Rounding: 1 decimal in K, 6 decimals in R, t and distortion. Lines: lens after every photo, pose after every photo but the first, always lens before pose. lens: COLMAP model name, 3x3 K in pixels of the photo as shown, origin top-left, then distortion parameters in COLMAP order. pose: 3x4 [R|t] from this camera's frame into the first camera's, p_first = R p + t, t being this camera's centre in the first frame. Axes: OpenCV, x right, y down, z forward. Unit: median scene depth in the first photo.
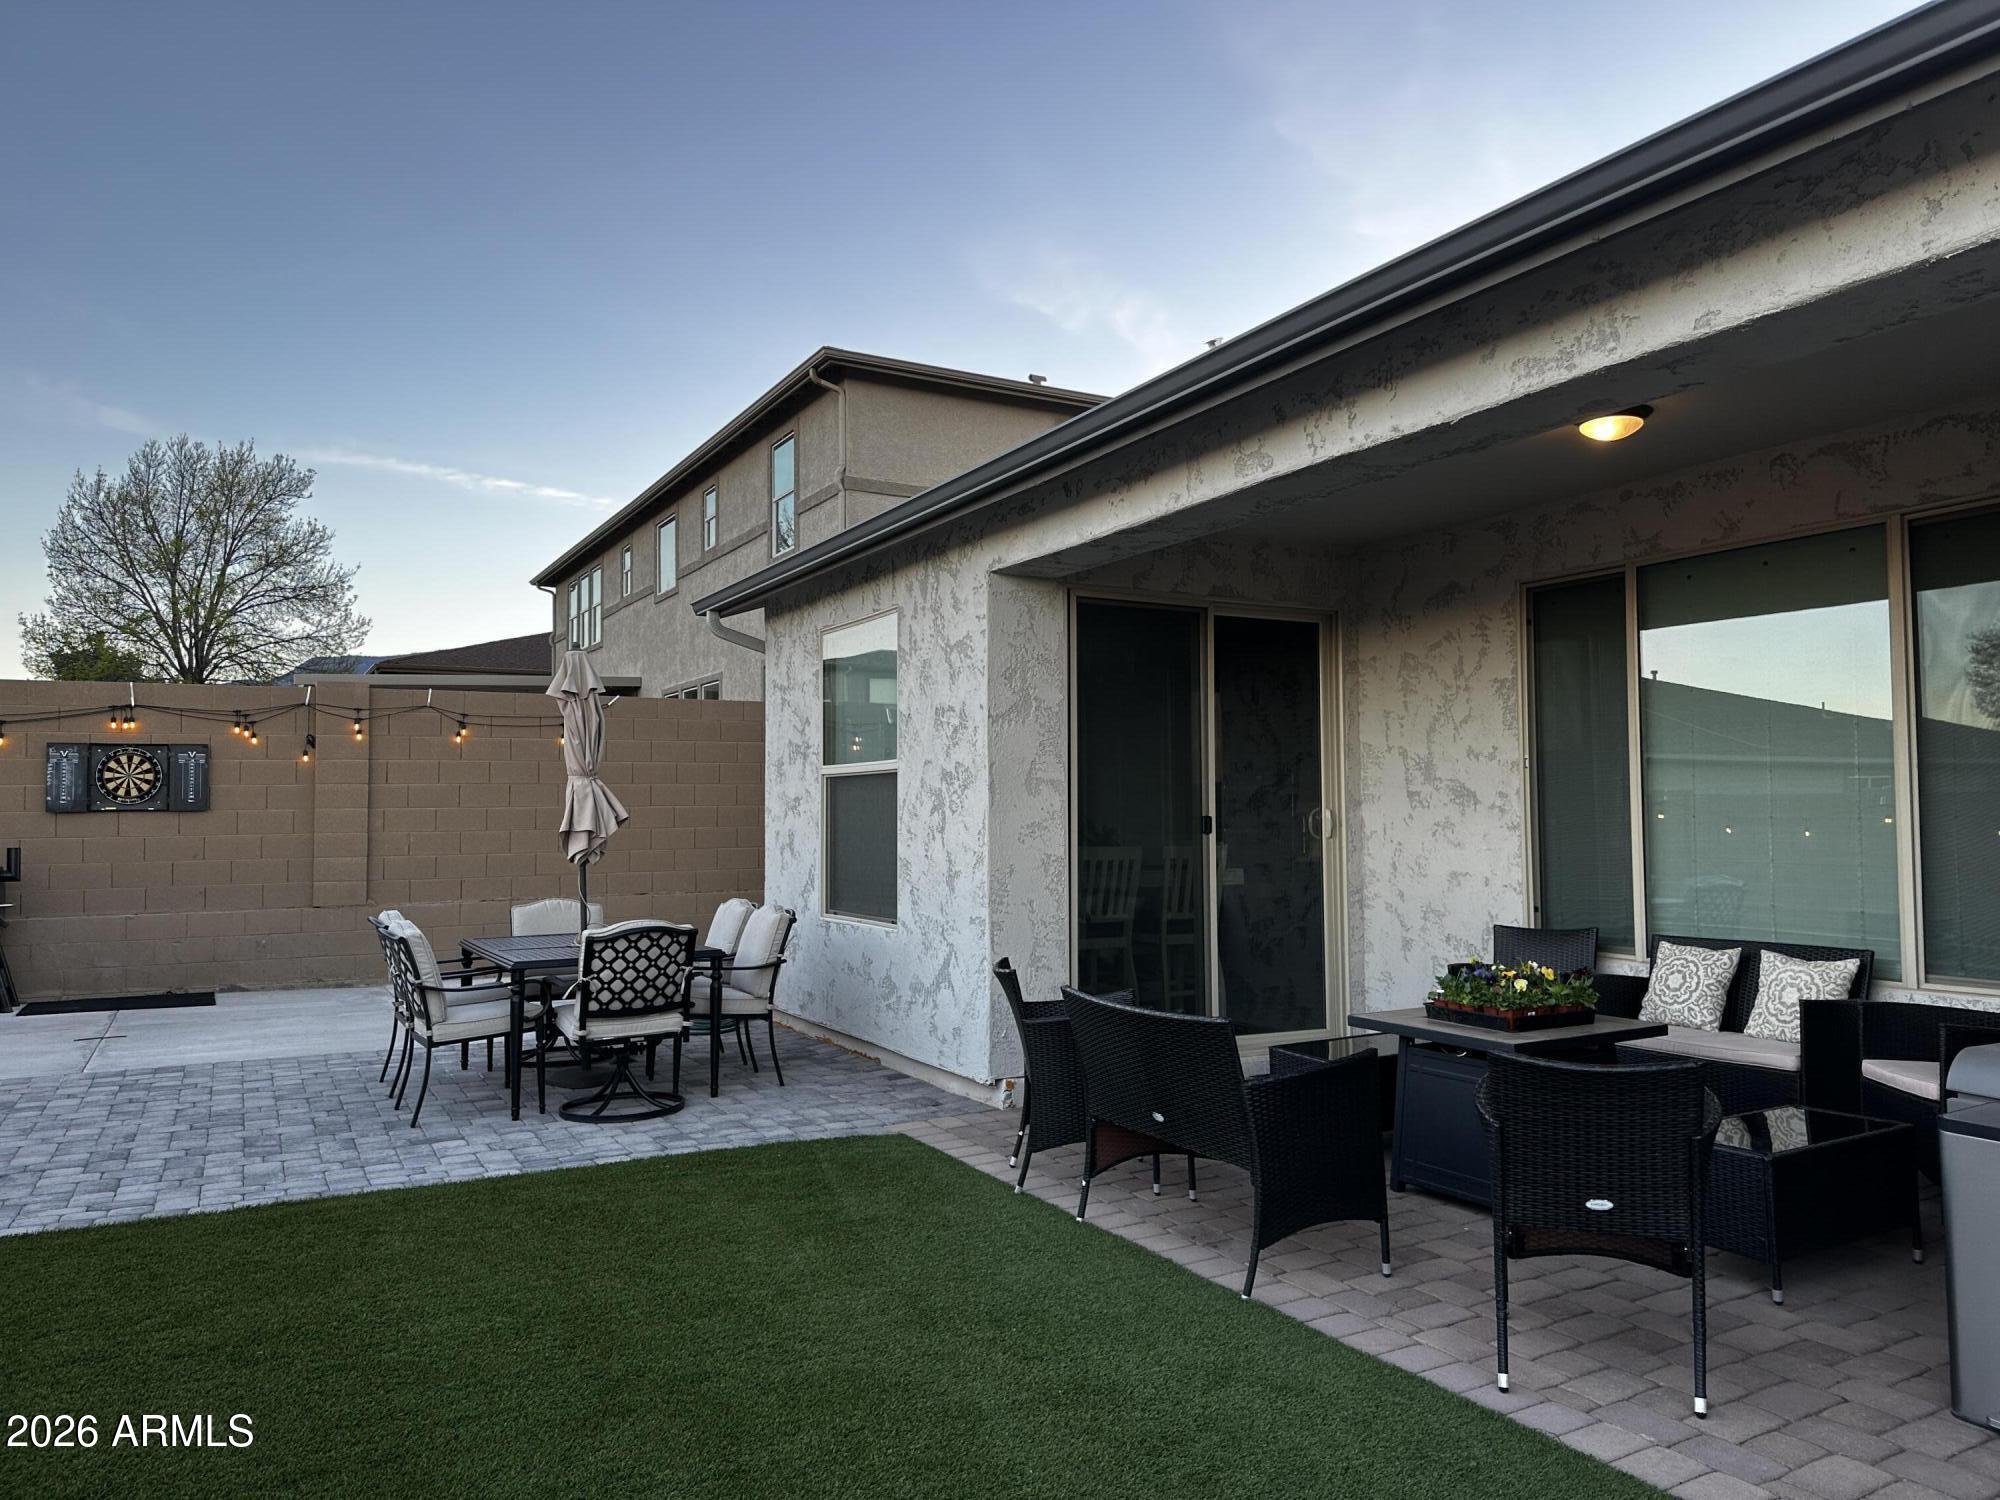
lens RADIAL K [[1392.8, 0, 986.2], [0, 1392.8, 738.8], [0, 0, 1]] dist [0.140243, -0.198345]
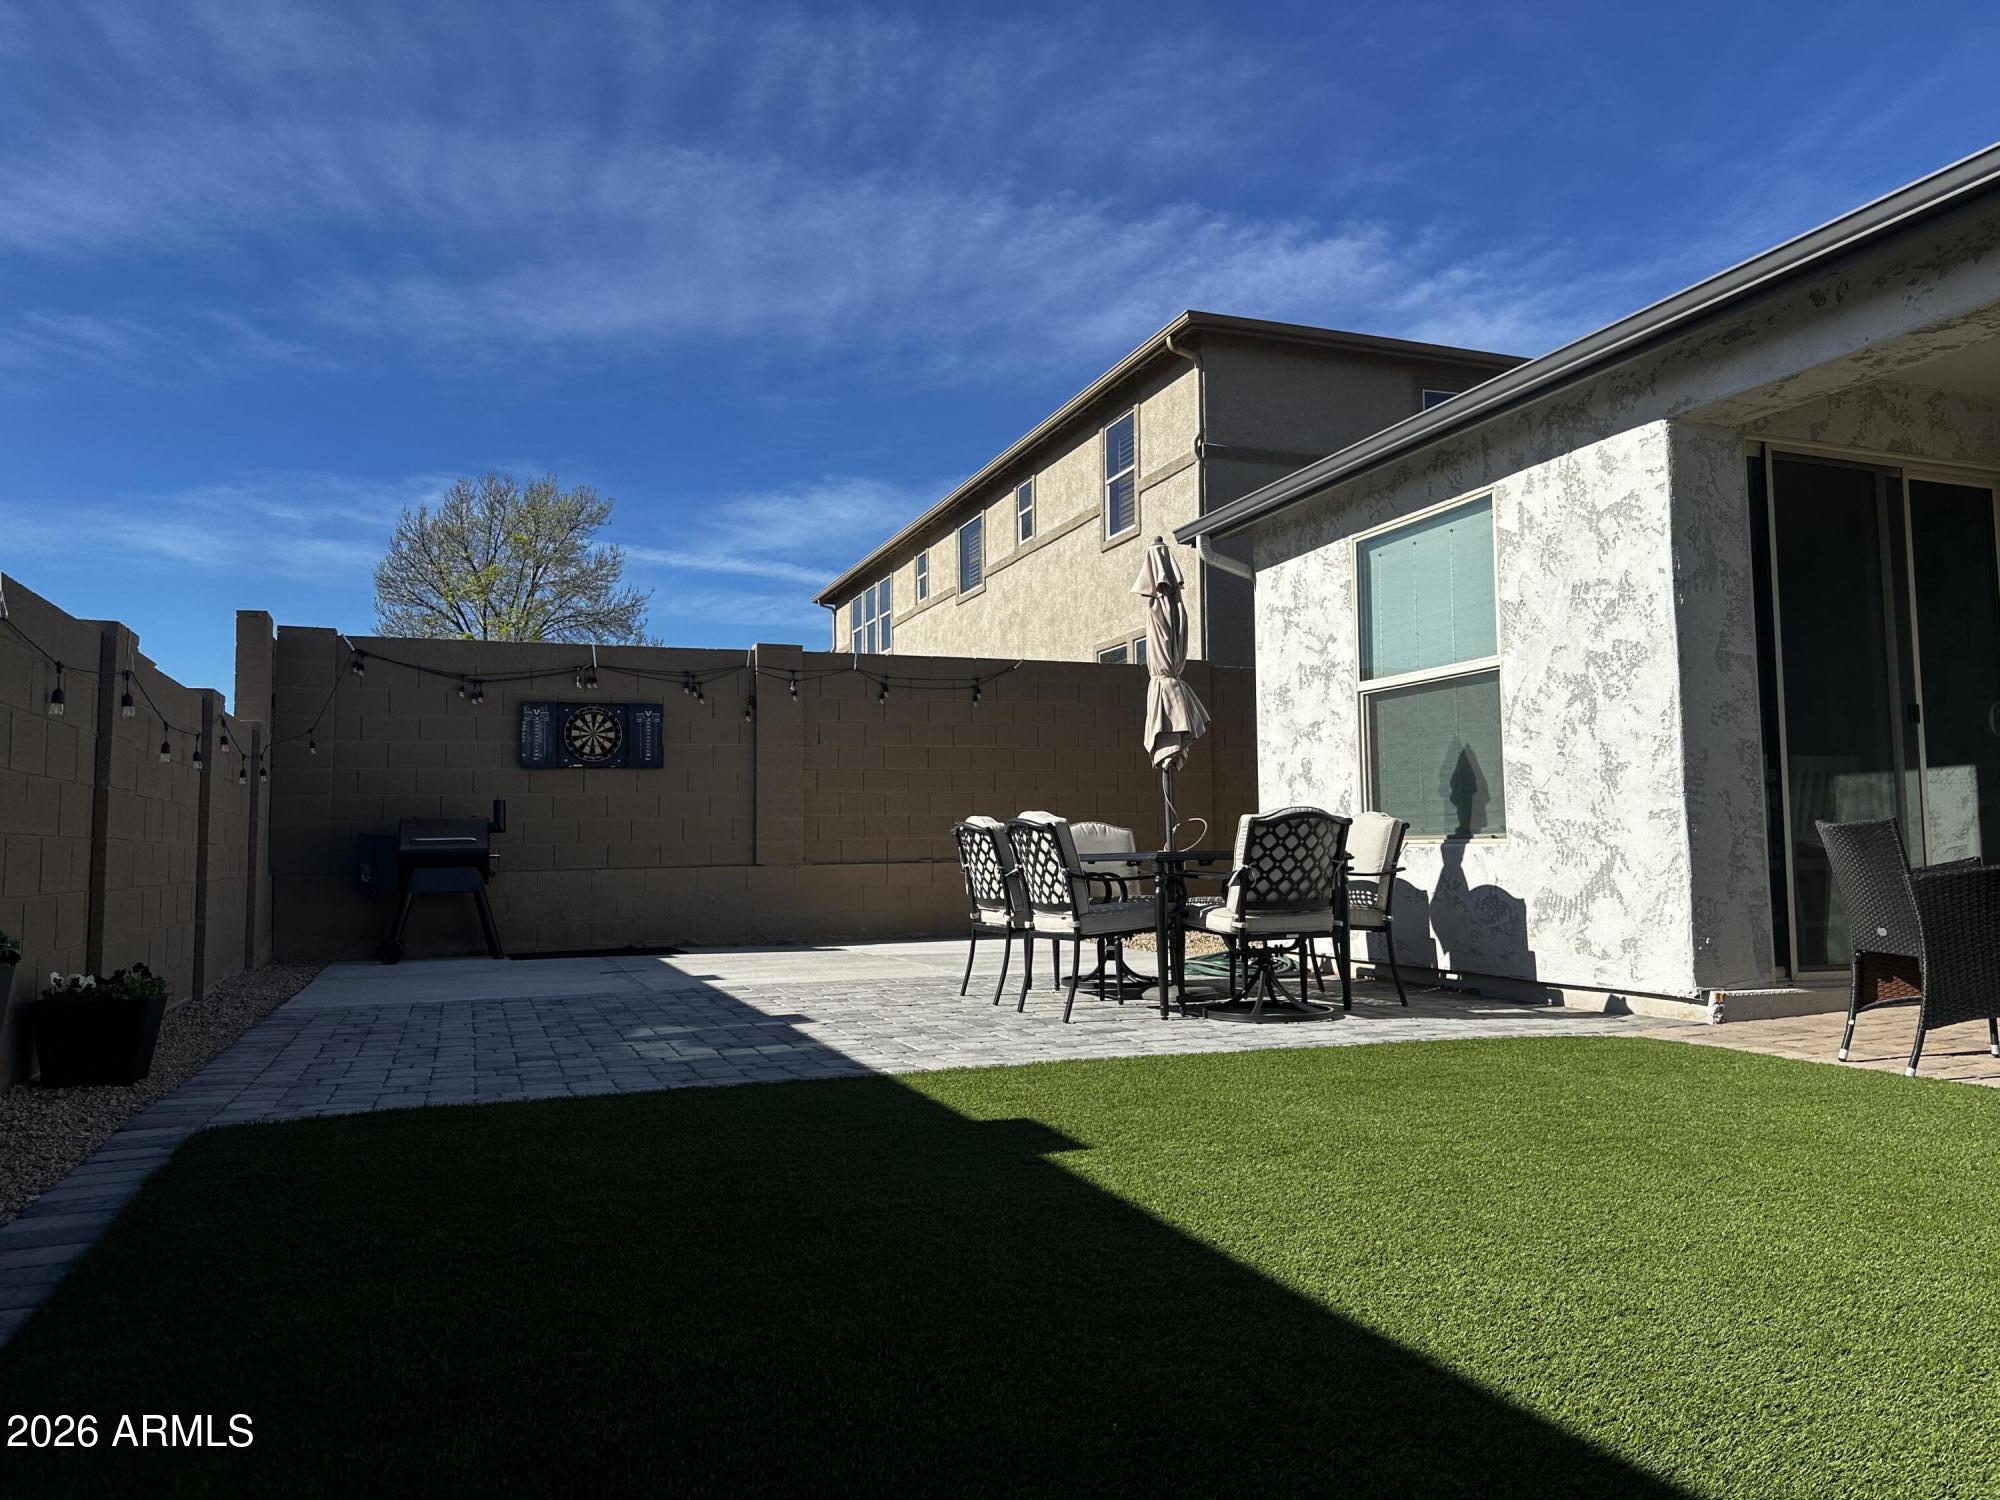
lens RADIAL K [[1392.8, 0, 986.2], [0, 1392.8, 738.8], [0, 0, 1]] dist [0.140243, -0.198345]
pose [[0.990667, -0.017050, -0.135236, -0.282422], [0.013501, 0.999541, -0.027117, 0.093797], [0.135637, 0.025038, 0.990442, 0.052024]]
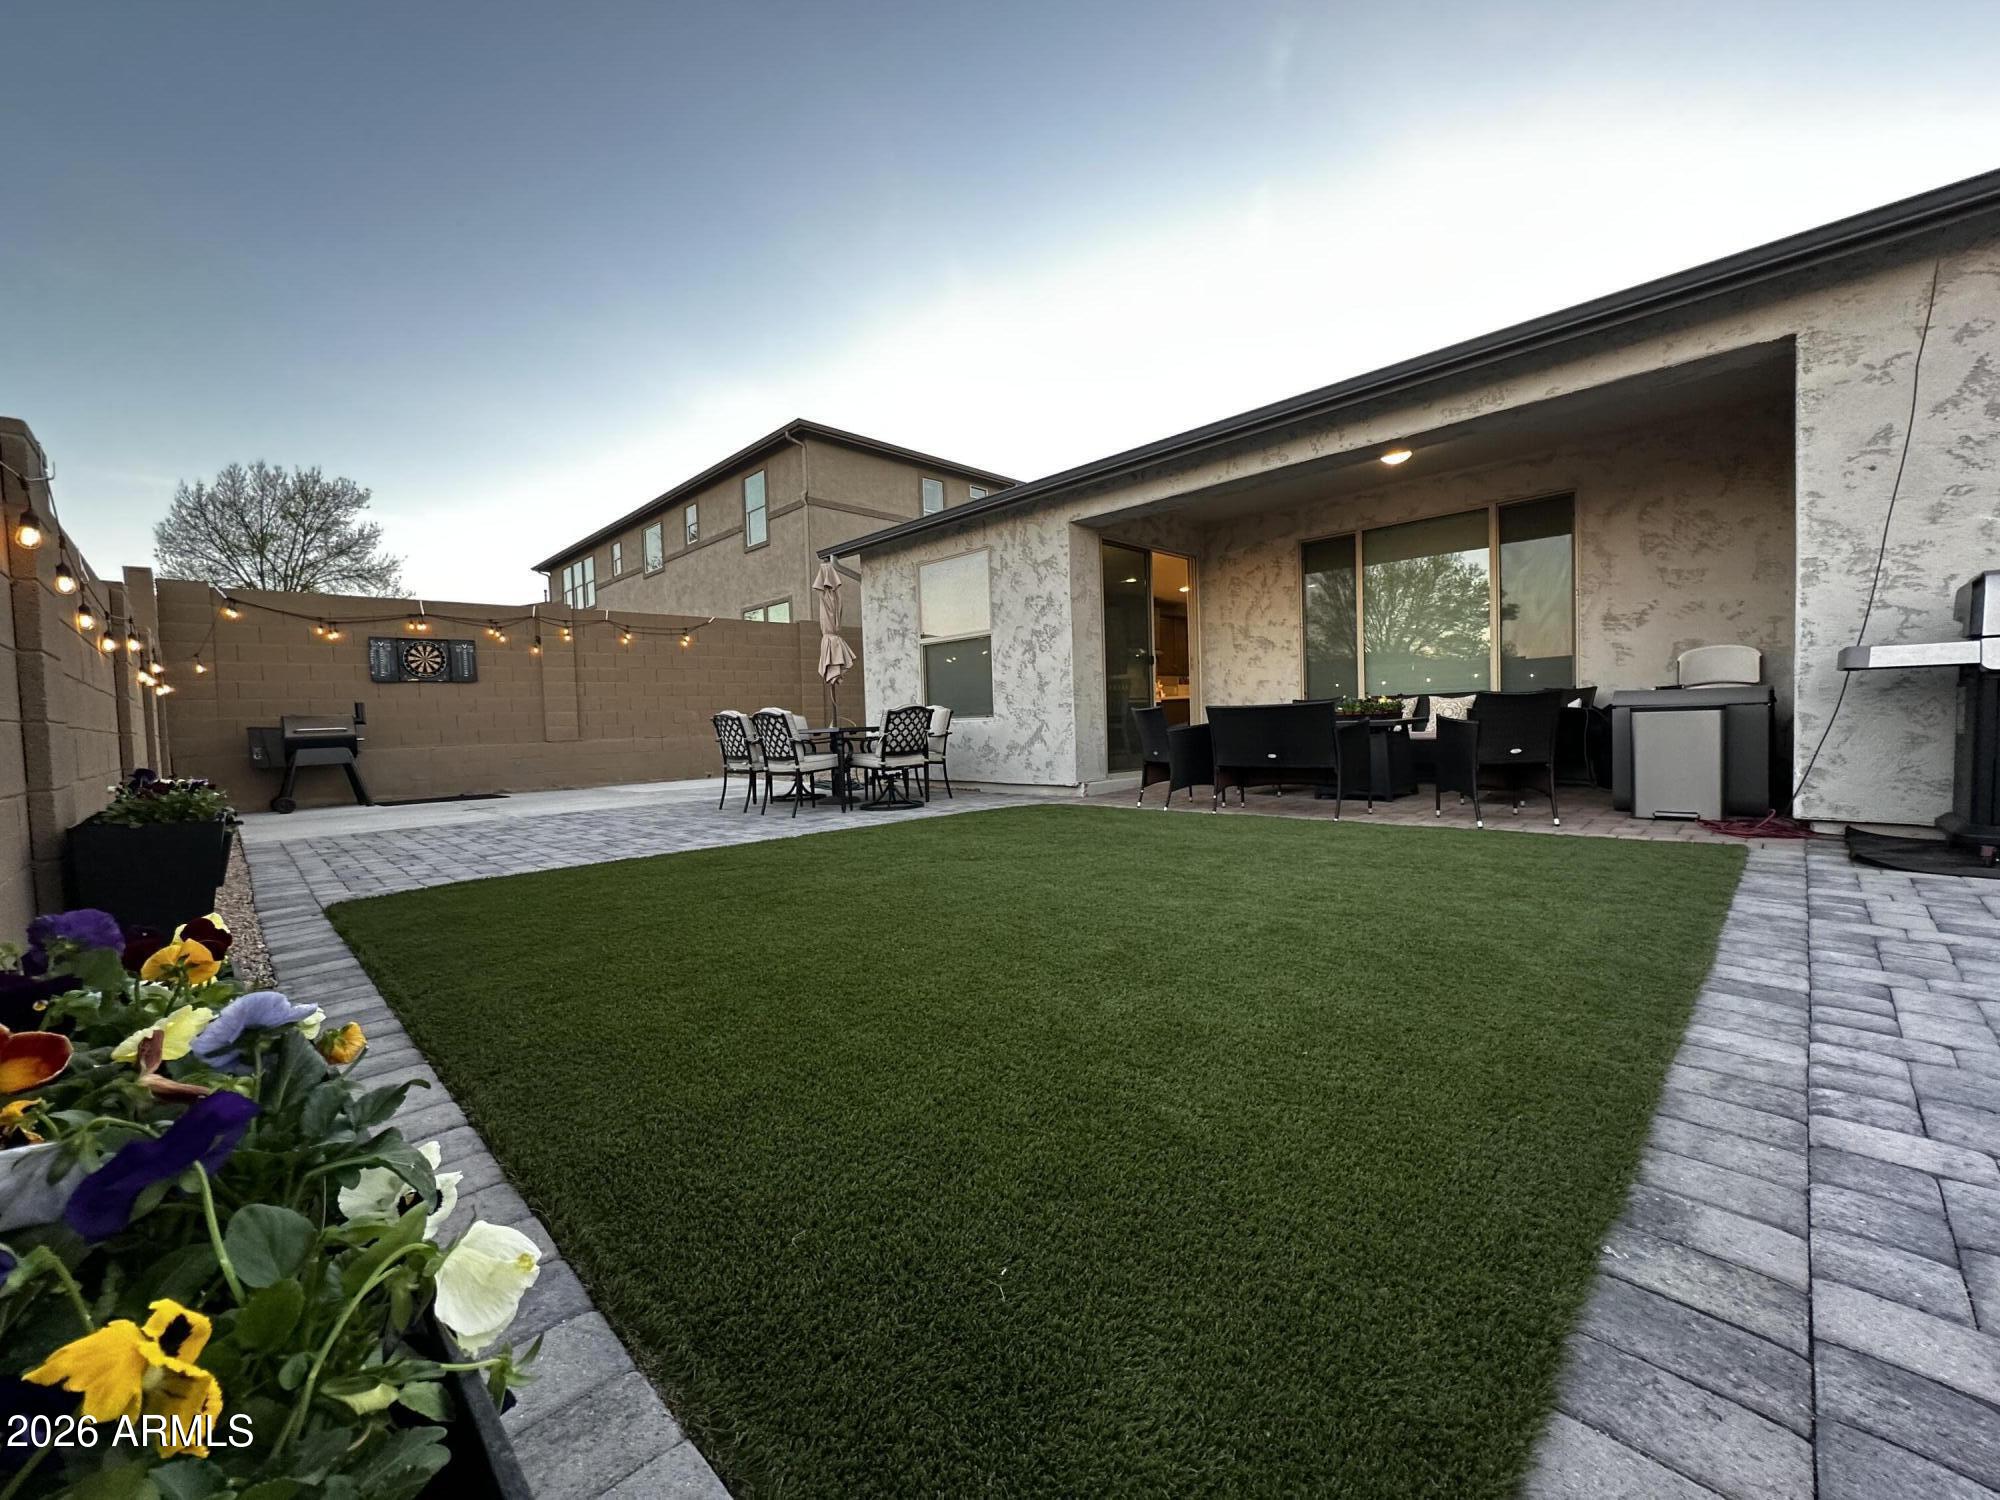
lens RADIAL K [[798.1, 0, 1000.0], [0, 798.1, 750.0], [0, 0, 1]] dist [-0.005705, -0.000025]
pose [[0.958857, -0.036662, 0.281512, -0.376100], [0.012243, 0.996044, 0.088017, 0.086762], [-0.283625, -0.080949, 0.955513, -0.038798]]
